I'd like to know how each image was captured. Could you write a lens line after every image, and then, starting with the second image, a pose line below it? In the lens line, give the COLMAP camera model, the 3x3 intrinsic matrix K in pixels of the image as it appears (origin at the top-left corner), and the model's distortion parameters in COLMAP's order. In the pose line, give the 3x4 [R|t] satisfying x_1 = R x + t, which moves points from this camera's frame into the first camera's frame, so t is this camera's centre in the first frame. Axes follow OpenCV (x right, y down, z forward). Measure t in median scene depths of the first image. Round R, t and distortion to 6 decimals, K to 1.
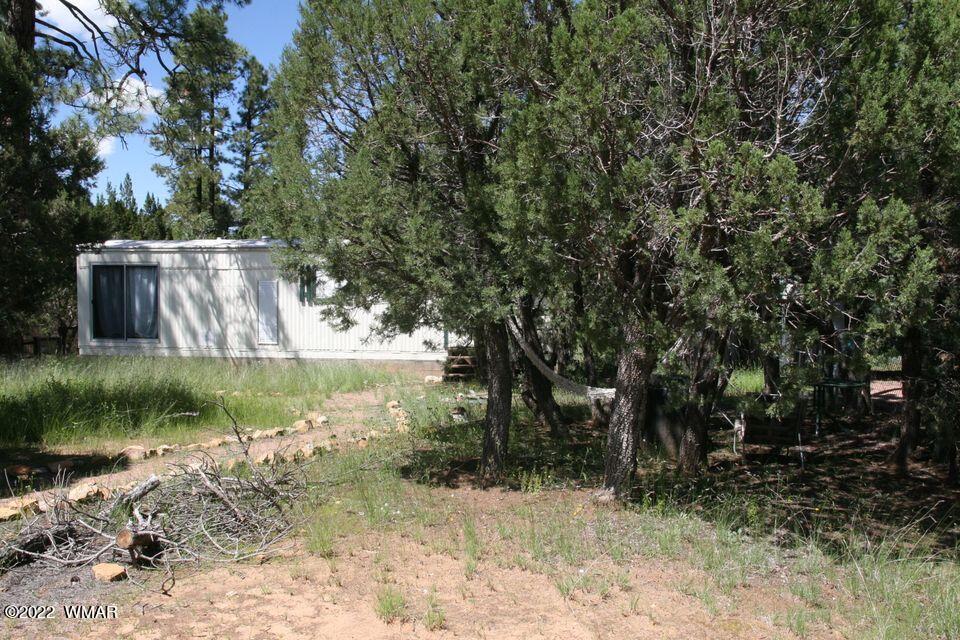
lens RADIAL K [[879.2, 0, 472.7], [0, 879.2, 326.6], [0, 0, 1]] dist [-0.084336, 0.148785]
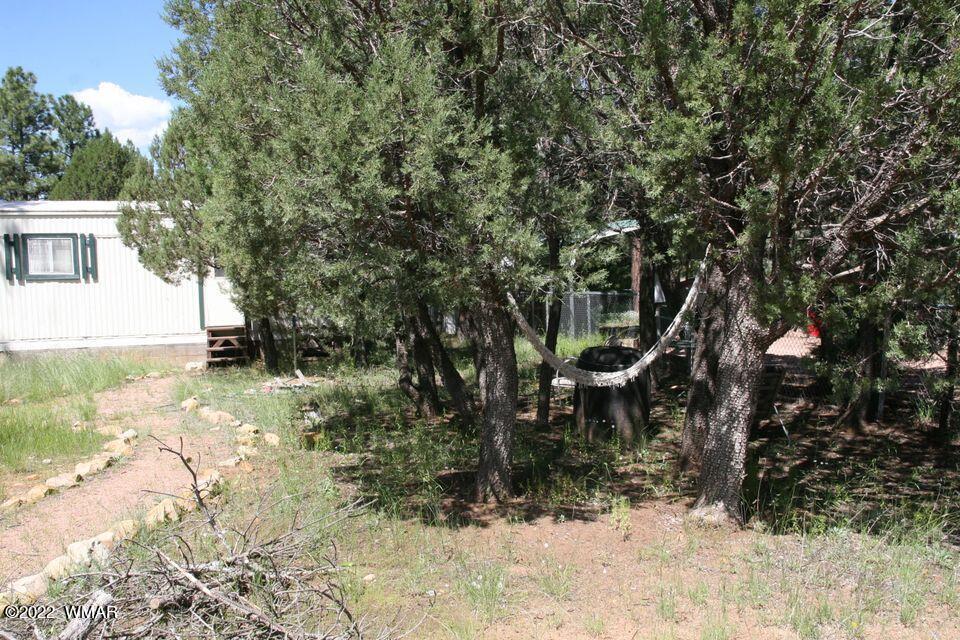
lens RADIAL K [[879.2, 0, 472.7], [0, 879.2, 326.6], [0, 0, 1]] dist [-0.084336, 0.148785]
pose [[0.925371, -0.054411, 0.375138, -0.103594], [0.039986, 0.998135, 0.046135, -0.005458], [-0.376949, -0.027692, 0.925820, 0.116753]]
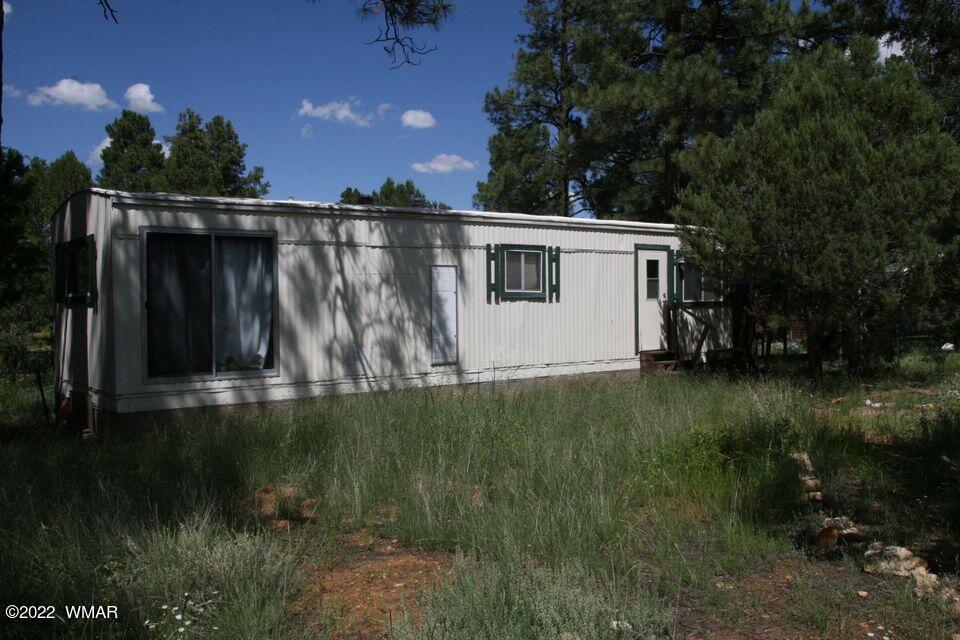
lens RADIAL K [[879.2, 0, 472.7], [0, 879.2, 326.6], [0, 0, 1]] dist [-0.084336, 0.148785]
pose [[0.728993, -0.036393, 0.683553, -0.659321], [0.053846, 0.998540, -0.004262, -0.003663], [-0.682400, 0.039913, 0.729888, 0.515019]]
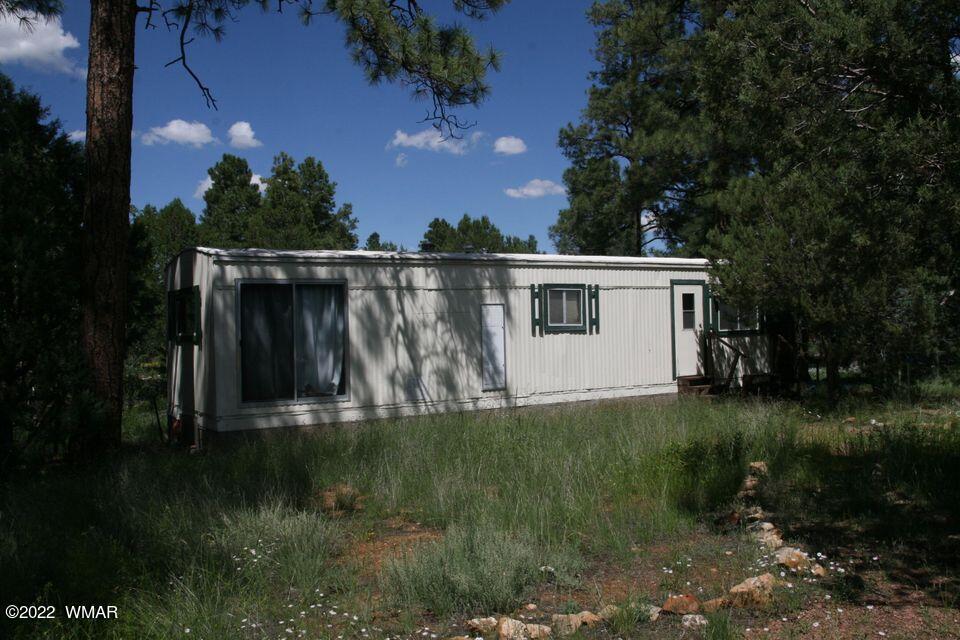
lens RADIAL K [[879.2, 0, 472.7], [0, 879.2, 326.6], [0, 0, 1]] dist [-0.084336, 0.148785]
pose [[0.796418, -0.027528, 0.604119, -0.694490], [0.063872, 0.997205, -0.038764, -0.005614], [-0.601364, 0.069458, 0.795951, 0.419021]]
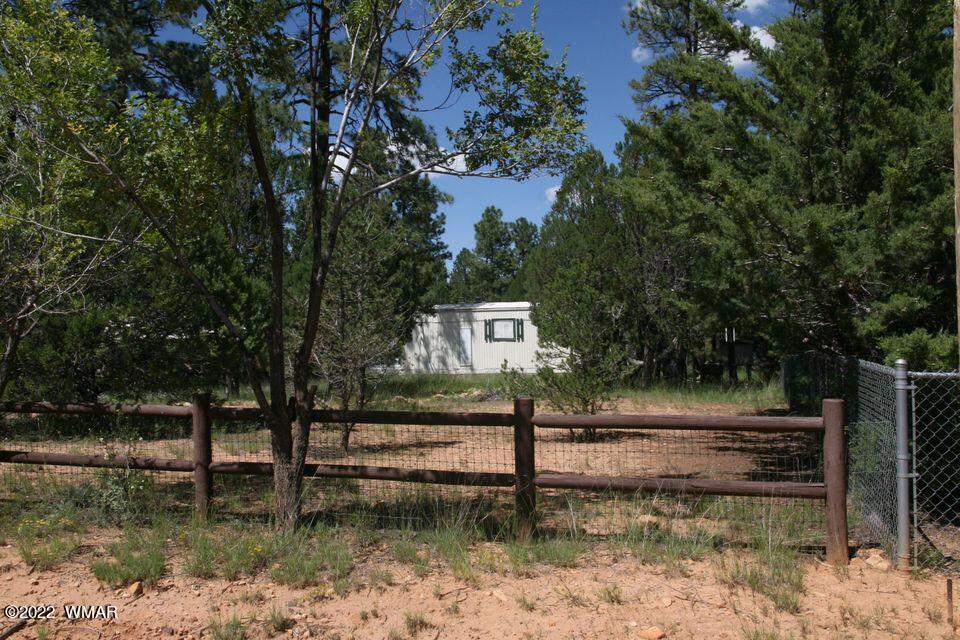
lens RADIAL K [[879.2, 0, 472.7], [0, 879.2, 326.6], [0, 0, 1]] dist [-0.084336, 0.148785]
pose [[0.993928, -0.028677, -0.106230, -0.038353], [0.022947, 0.998235, -0.054769, 0.037735], [0.107613, 0.051999, 0.992832, -0.687975]]
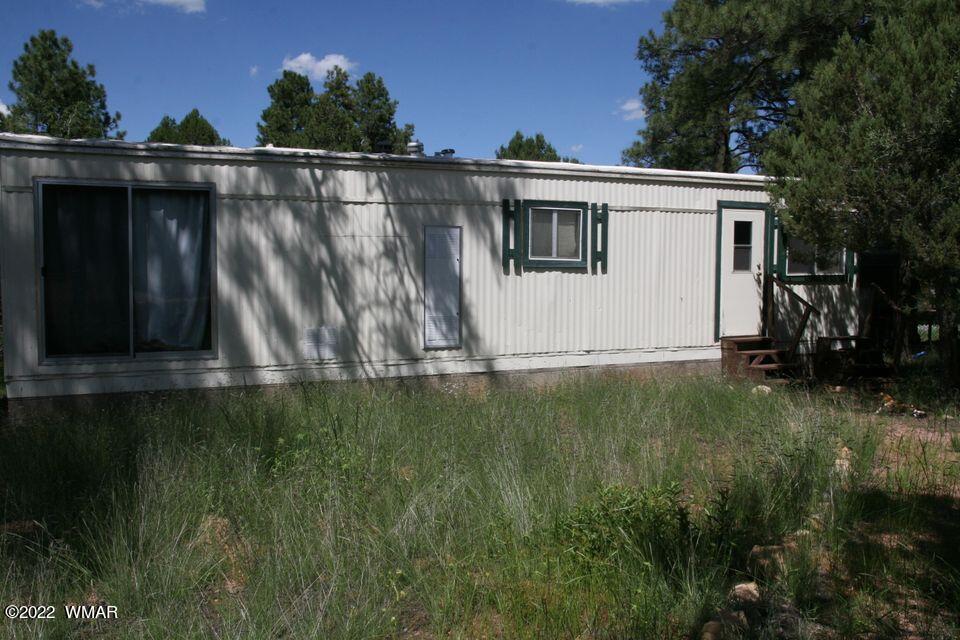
lens RADIAL K [[879.2, 0, 472.7], [0, 879.2, 326.6], [0, 0, 1]] dist [-0.084336, 0.148785]
pose [[0.859950, -0.041550, 0.508684, -0.483976], [0.030362, 0.999080, 0.030278, -0.008260], [-0.509474, -0.010593, 0.860421, 0.542477]]
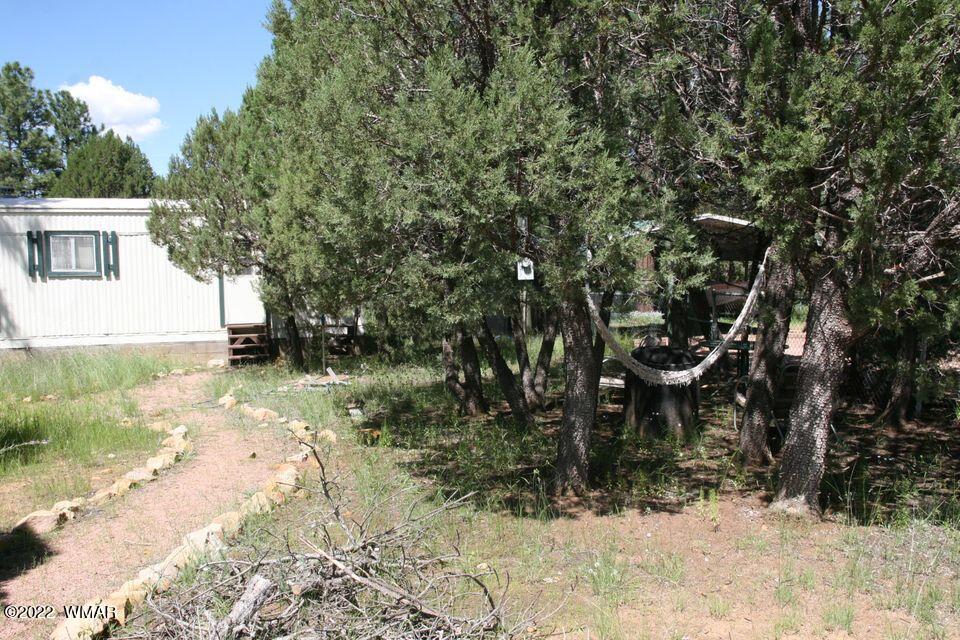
lens RADIAL K [[879.2, 0, 472.7], [0, 879.2, 326.6], [0, 0, 1]] dist [-0.084336, 0.148785]
pose [[0.918890, -0.049462, 0.391401, -0.137219], [0.033345, 0.998297, 0.047874, -0.007311], [-0.393102, -0.030939, 0.918974, 0.119817]]
